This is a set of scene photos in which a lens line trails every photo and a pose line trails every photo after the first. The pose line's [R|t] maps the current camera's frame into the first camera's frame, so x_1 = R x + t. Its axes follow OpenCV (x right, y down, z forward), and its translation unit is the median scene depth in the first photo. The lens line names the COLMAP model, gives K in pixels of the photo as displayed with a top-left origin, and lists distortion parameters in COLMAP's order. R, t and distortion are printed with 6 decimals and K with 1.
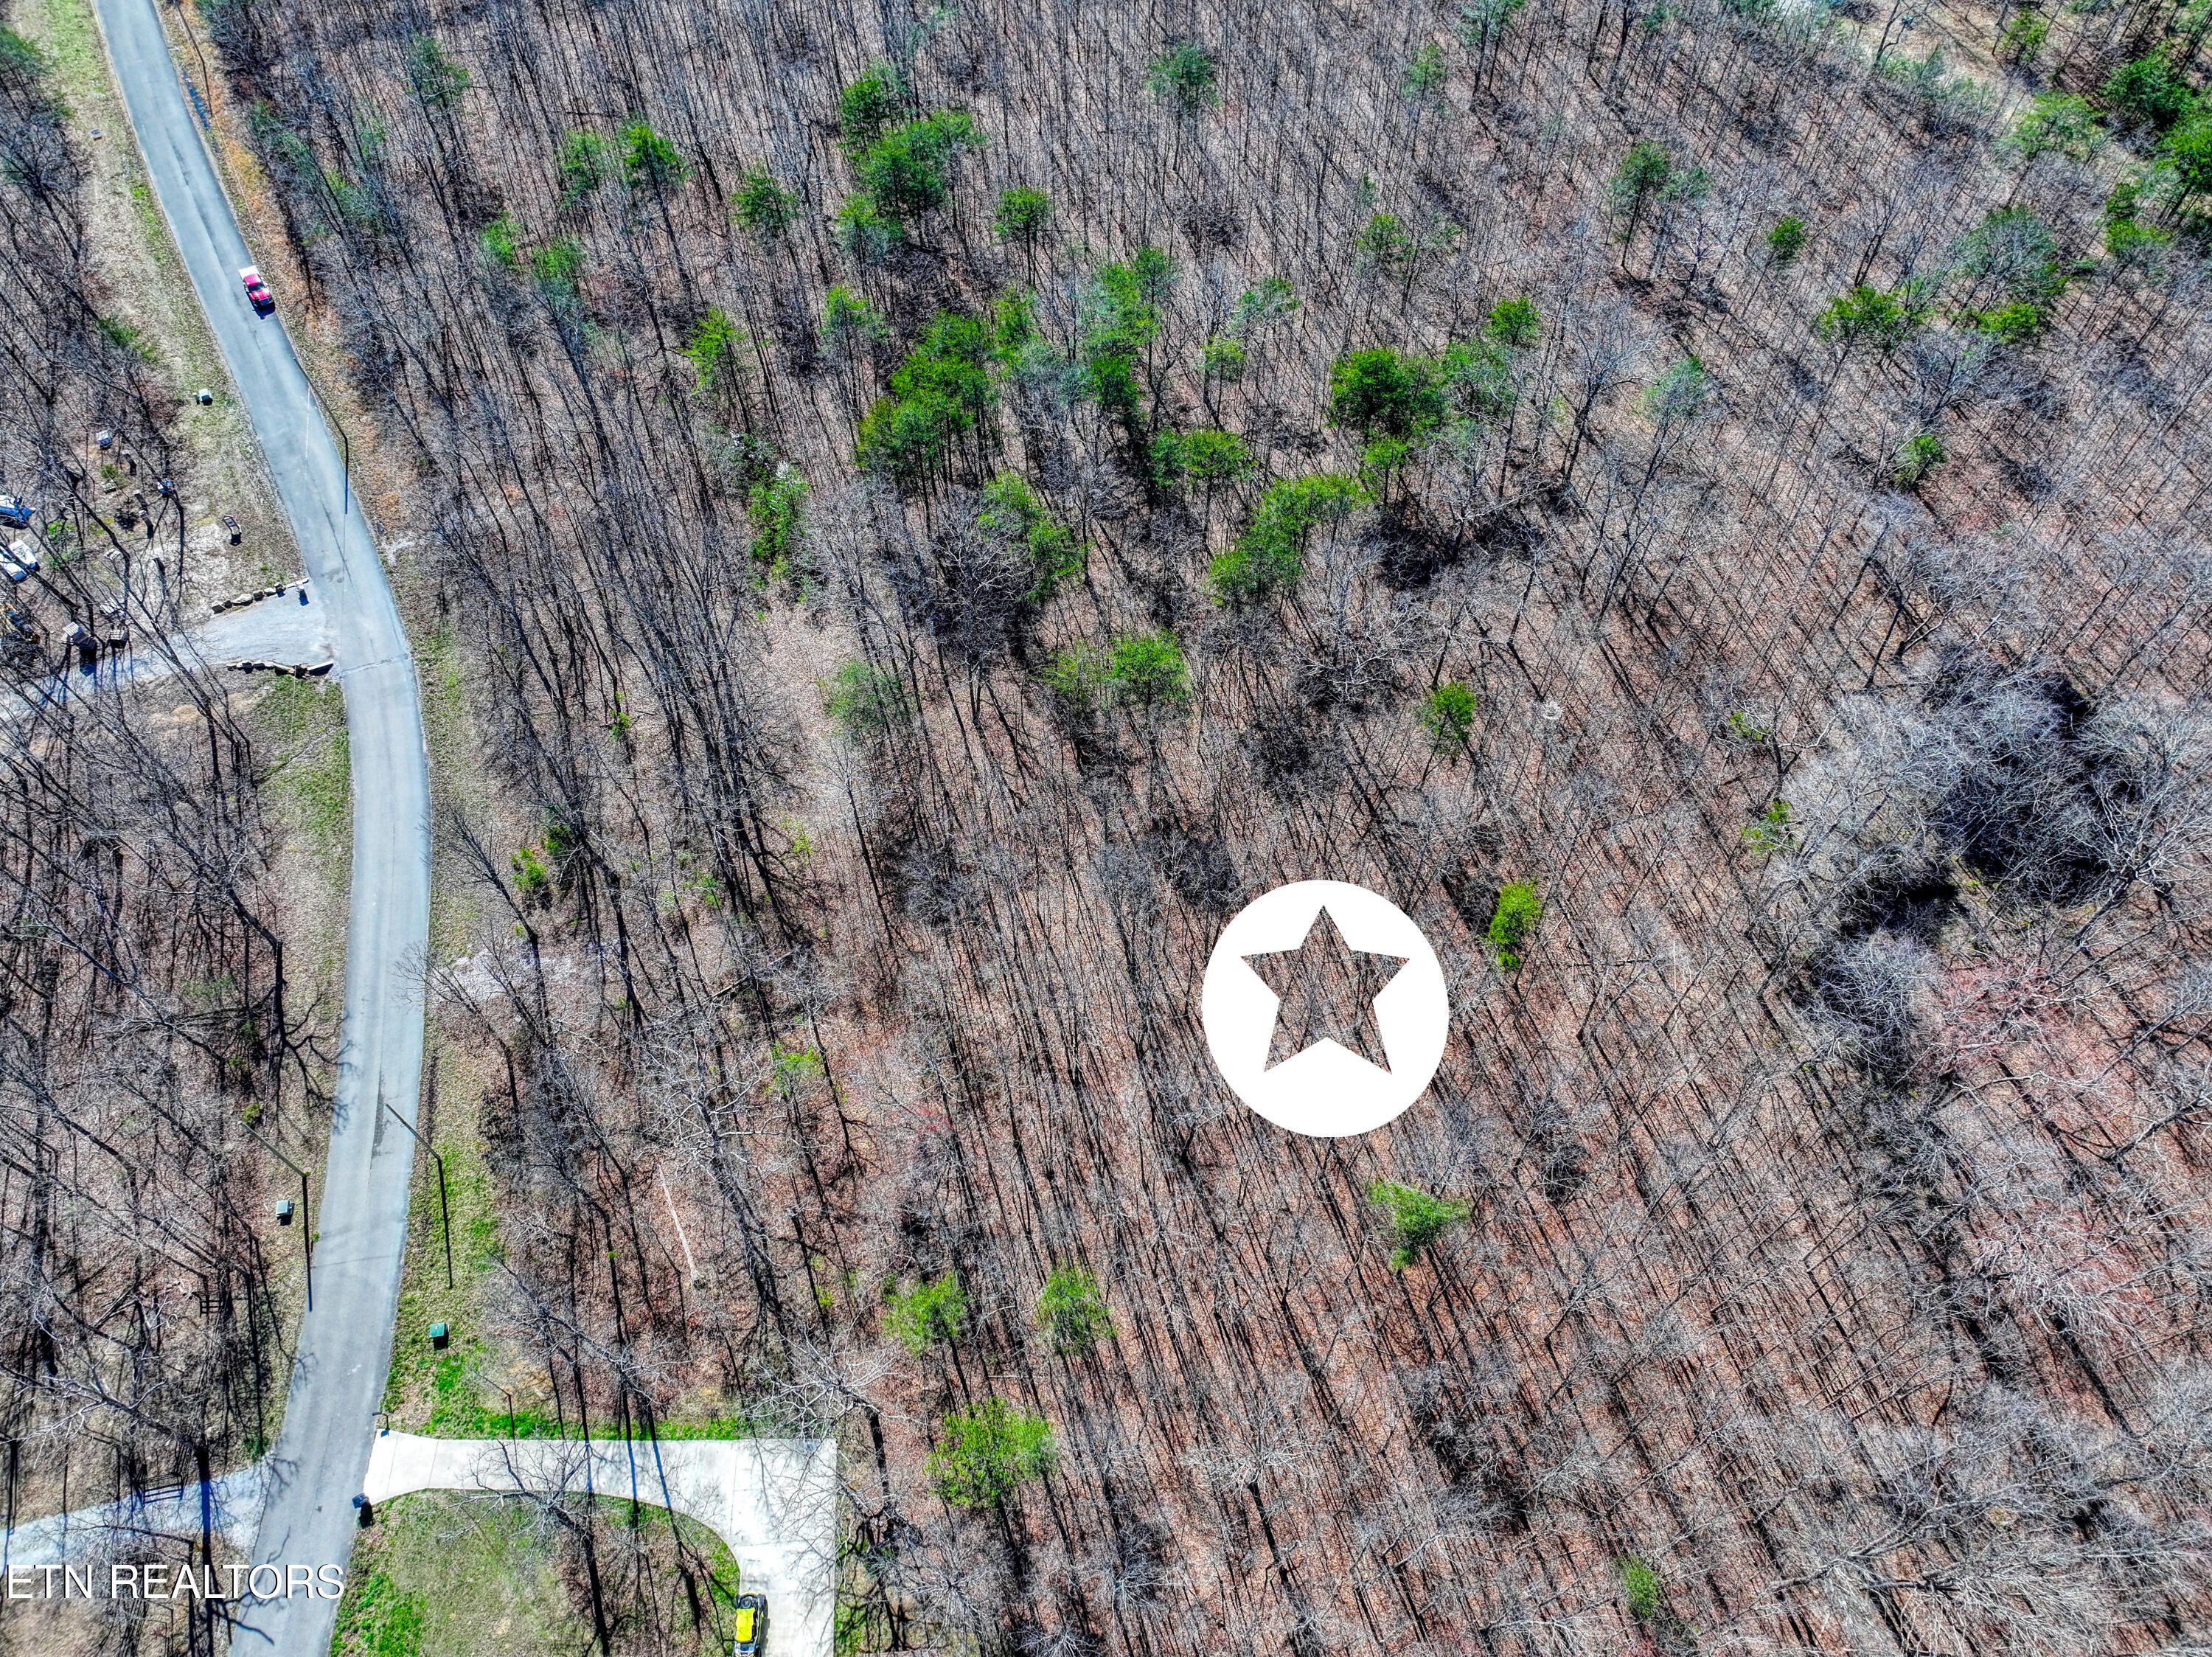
lens RADIAL K [[1545.0, 0, 1091.8], [0, 1545.0, 810.2], [0, 0, 1]] dist [-0.000629, 0.022547]
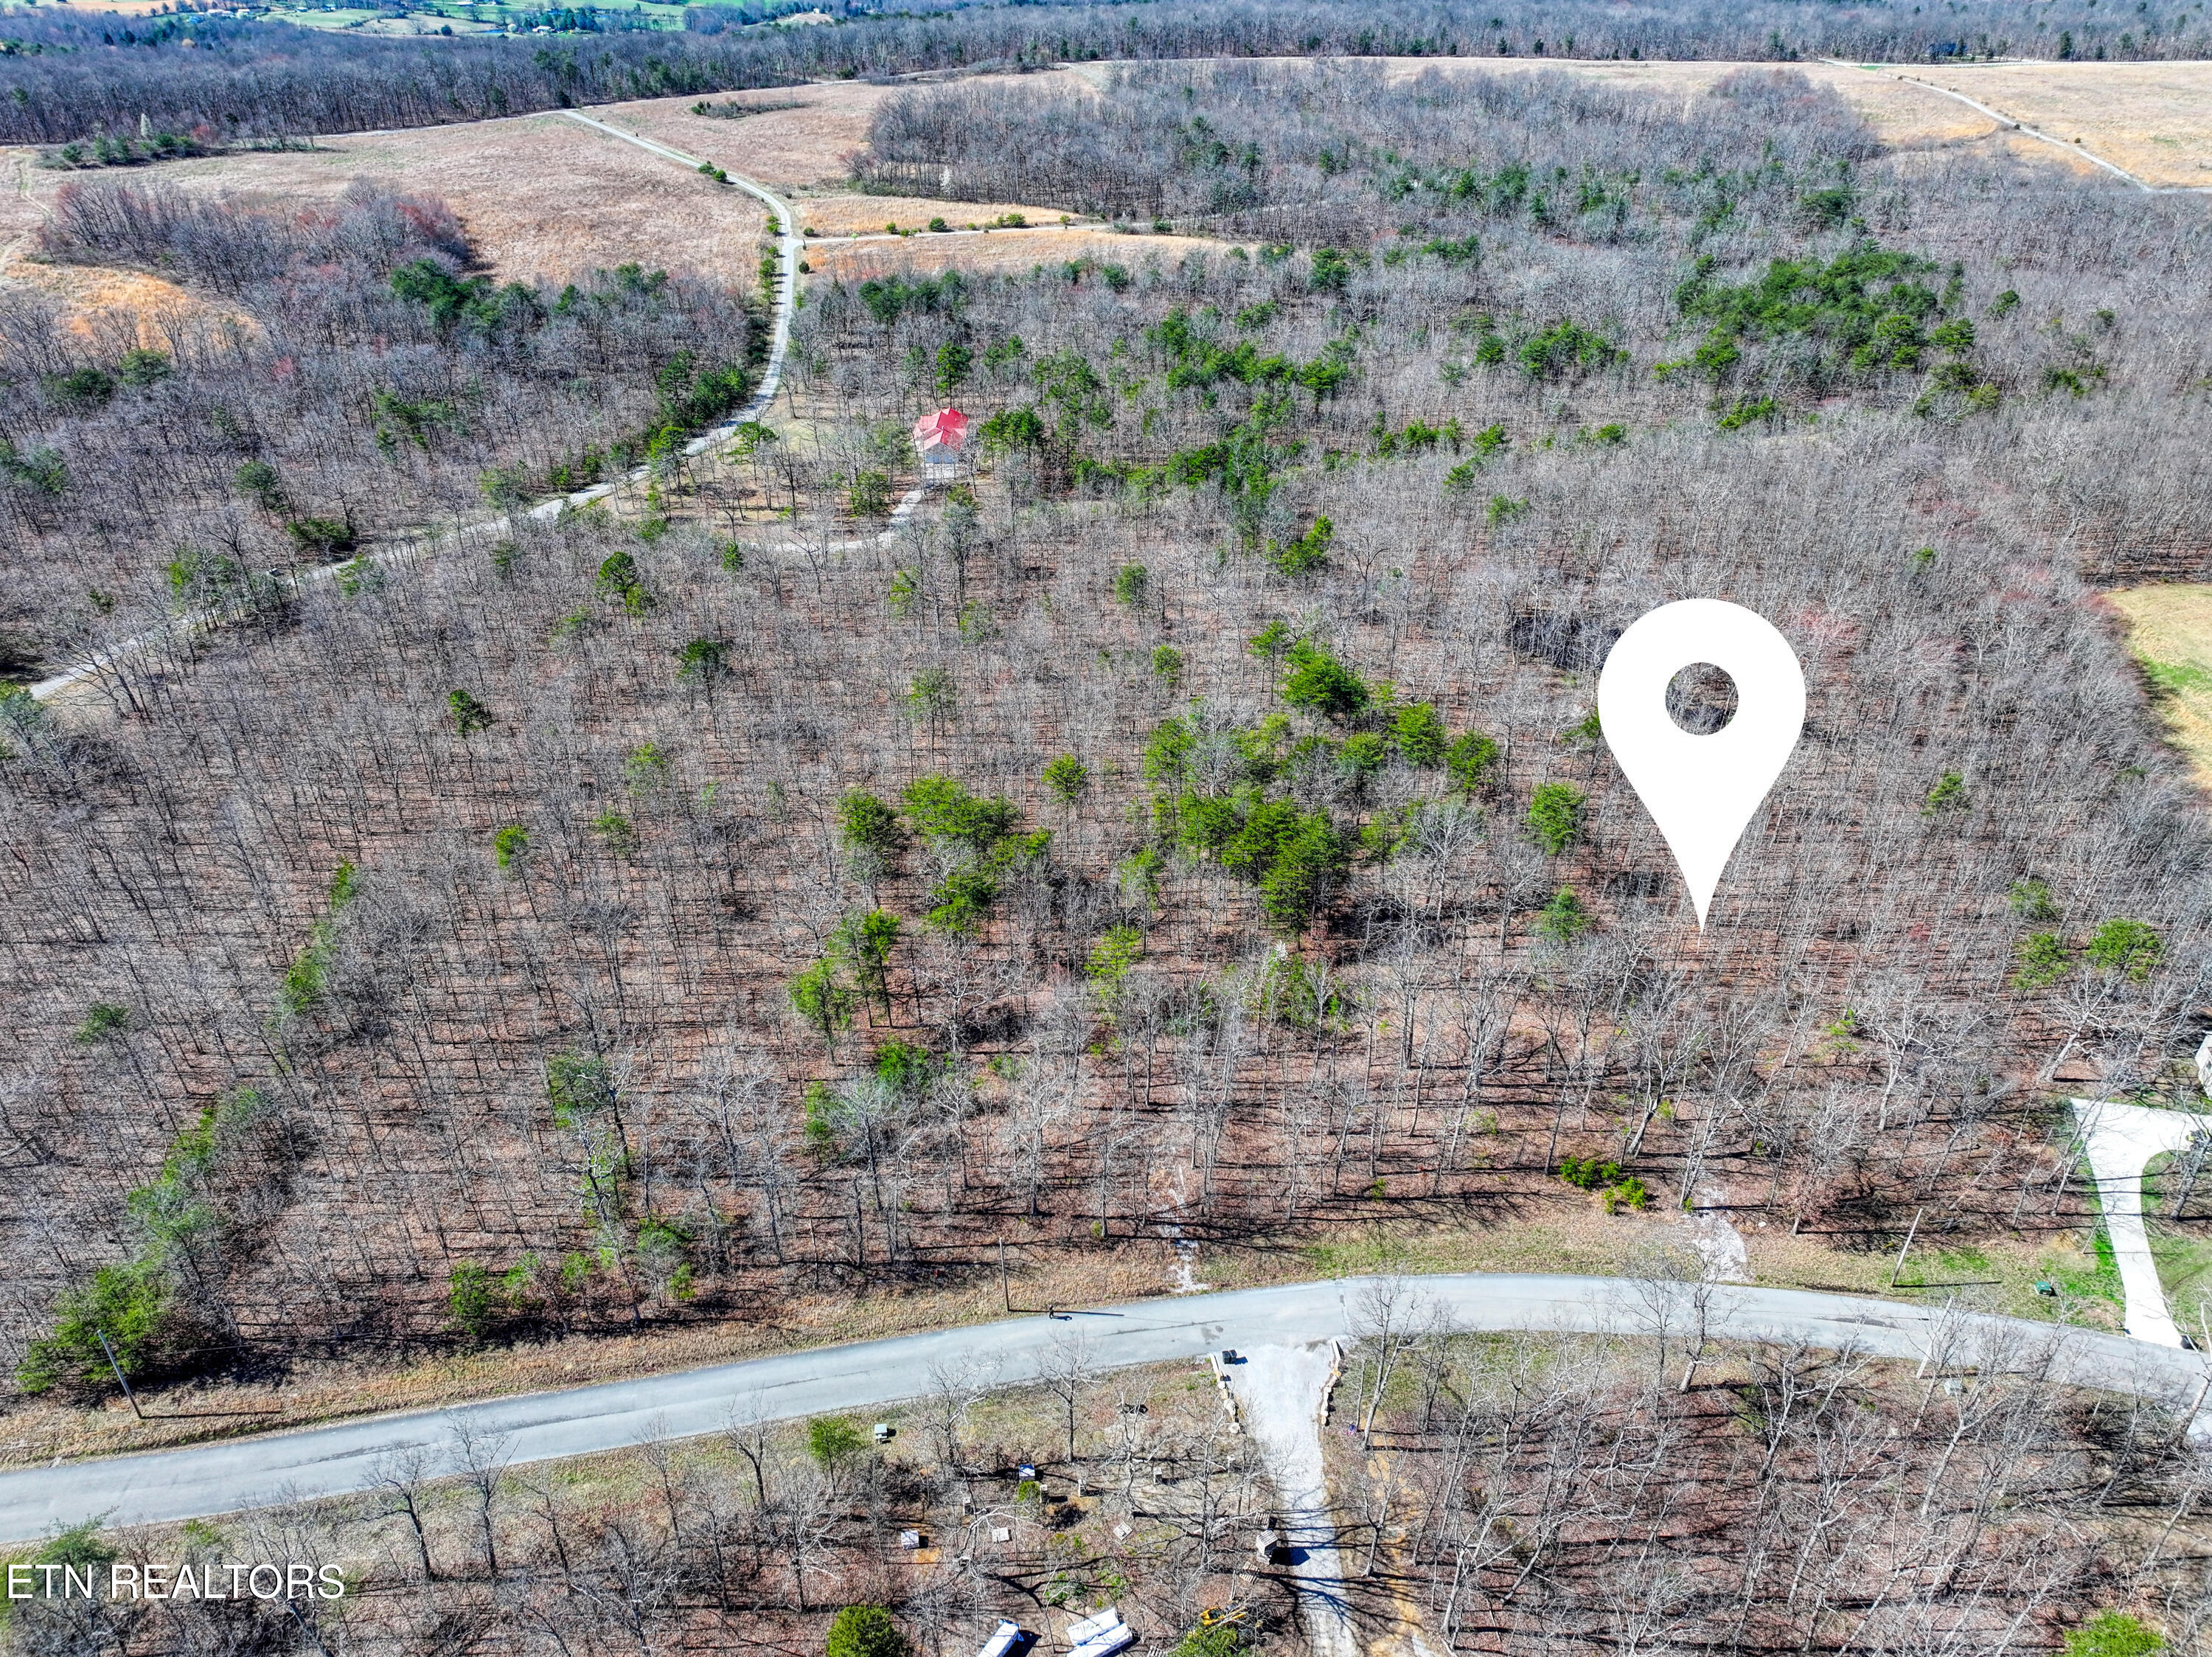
lens RADIAL K [[1545.0, 0, 1126.2], [0, 1545.0, 830.5], [0, 0, 1]] dist [-0.000629, 0.022547]
pose [[0.299501, -0.524284, 0.797136, -1.494895], [0.797486, 0.596205, 0.092498, -0.630888], [-0.523751, 0.608001, 0.596673, 0.390894]]
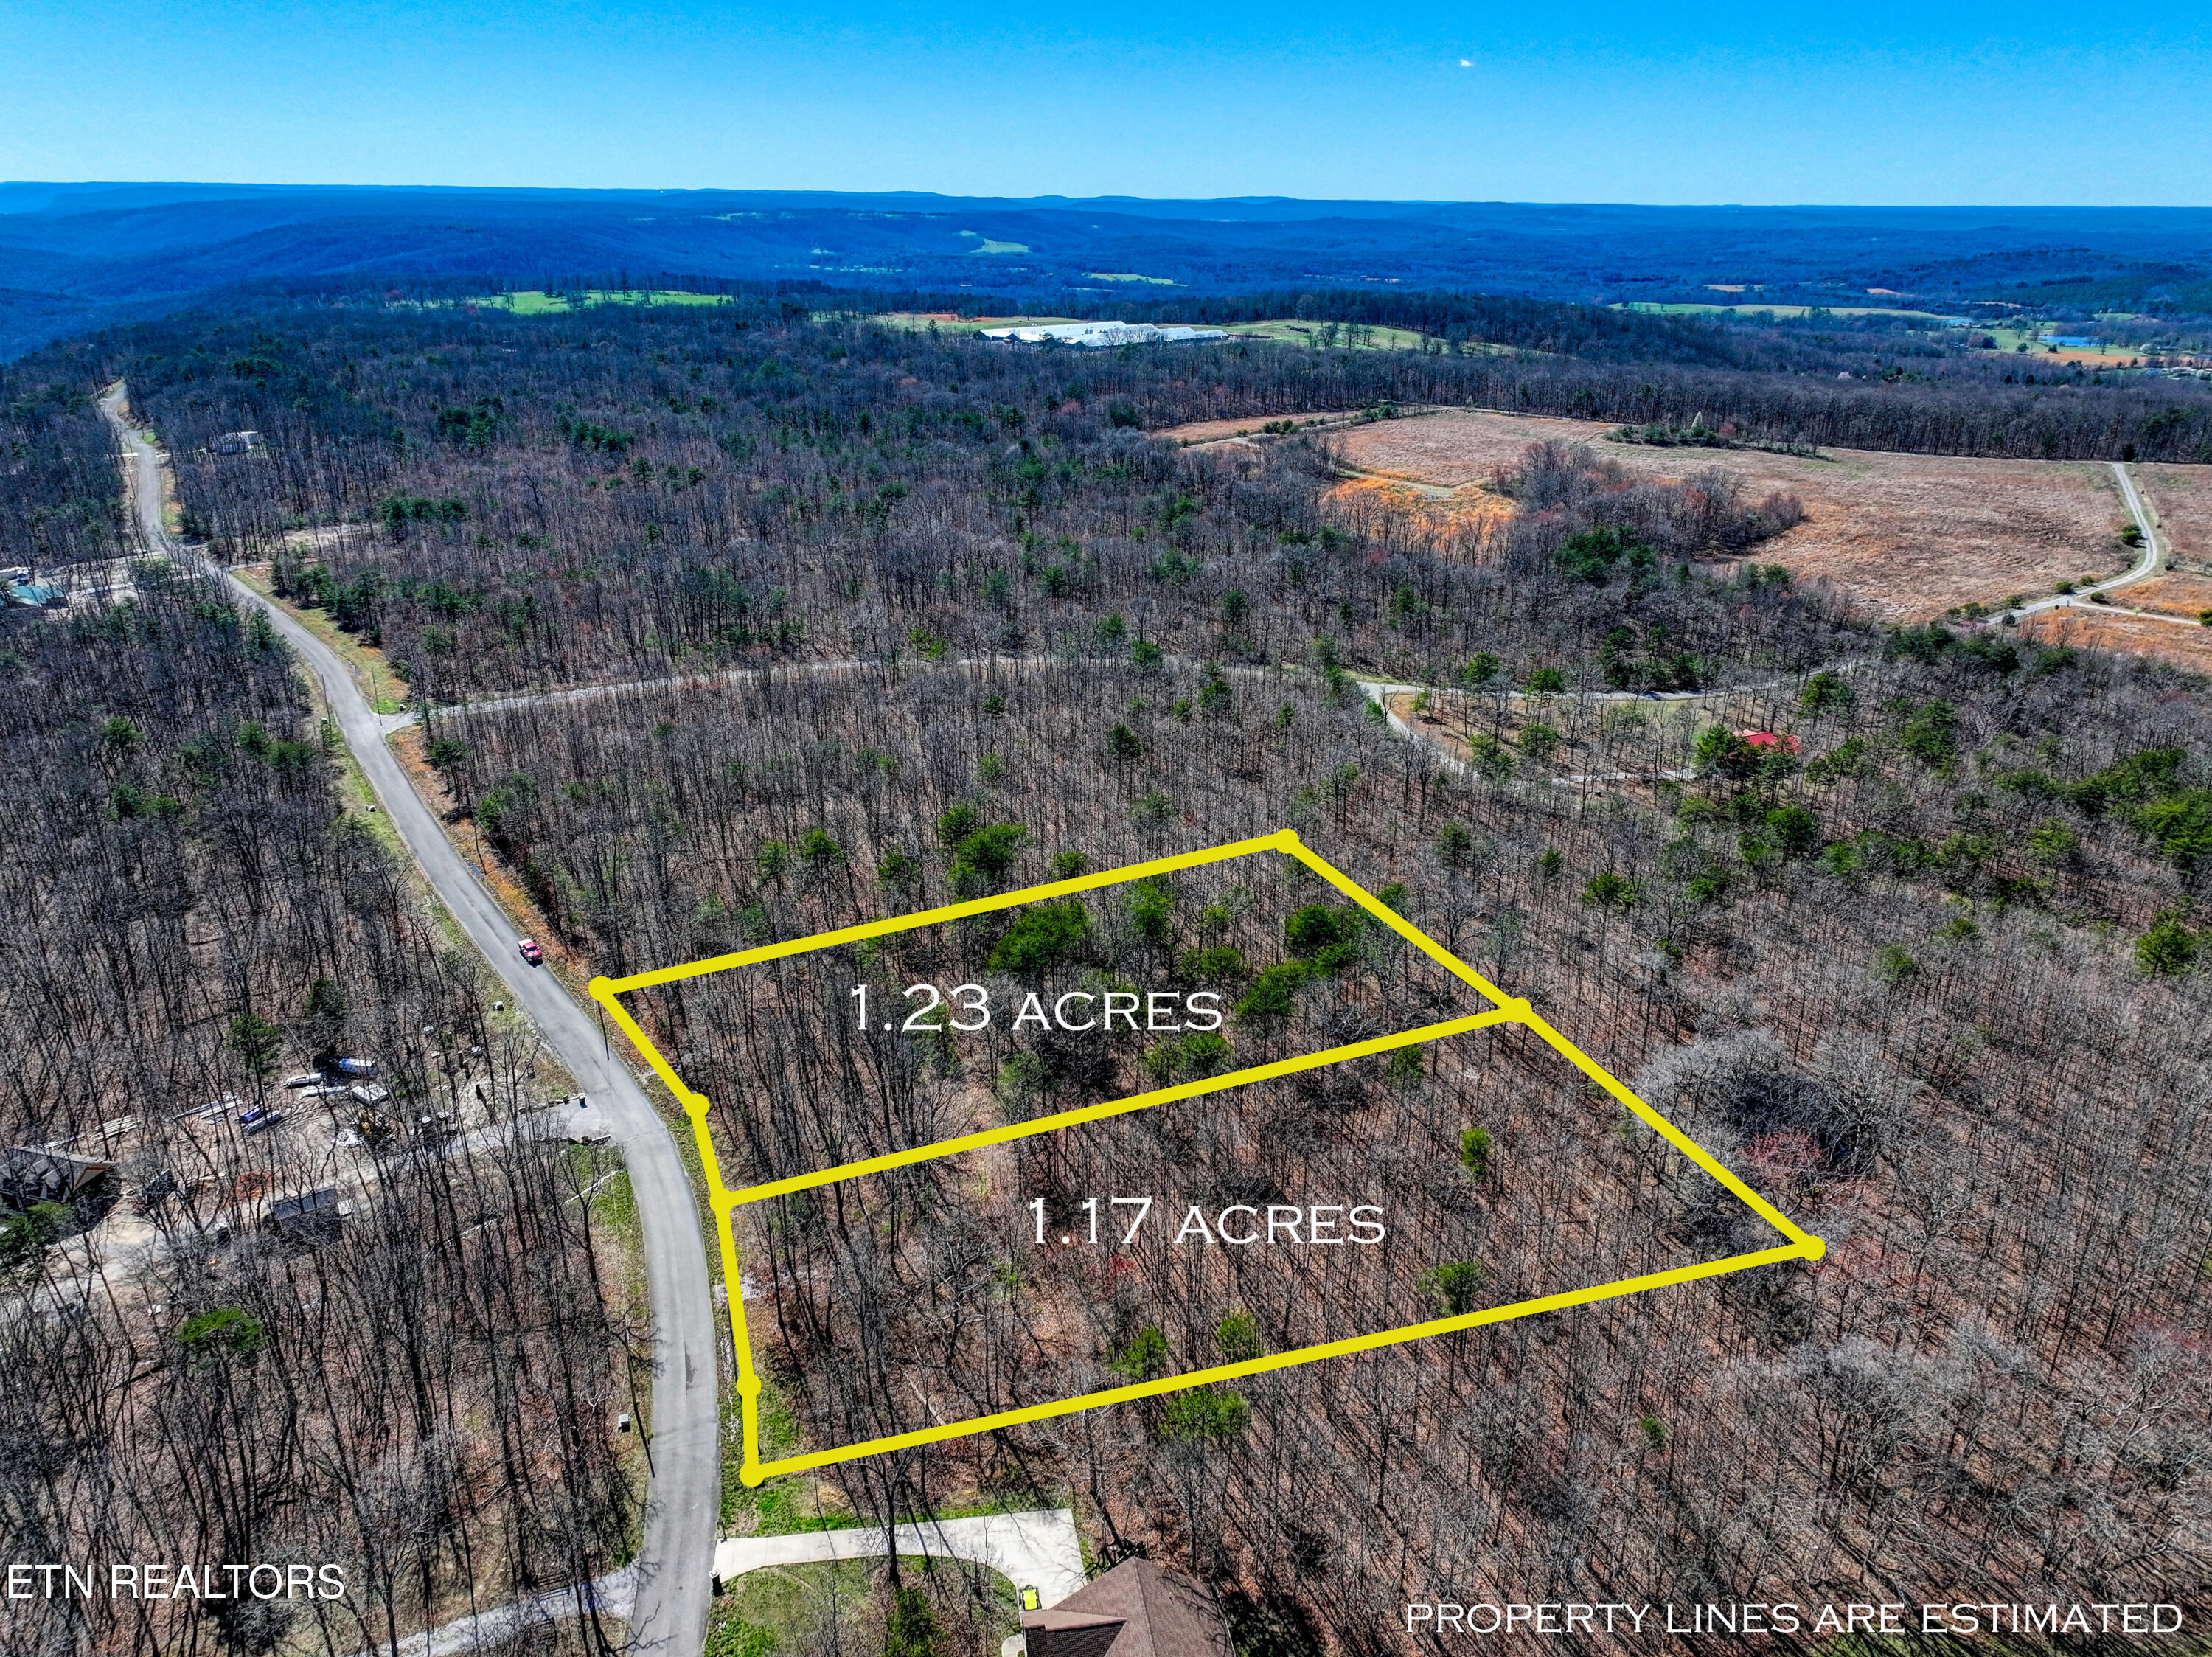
lens RADIAL K [[1545.0, 0, 1101.0], [0, 1545.0, 838.4], [0, 0, 1]] dist [-0.000629, 0.022547]
pose [[0.993955, -0.040189, 0.102163, -0.243262], [0.090489, 0.826838, -0.555113, 0.648604], [-0.062163, 0.561003, 0.825477, -0.418979]]
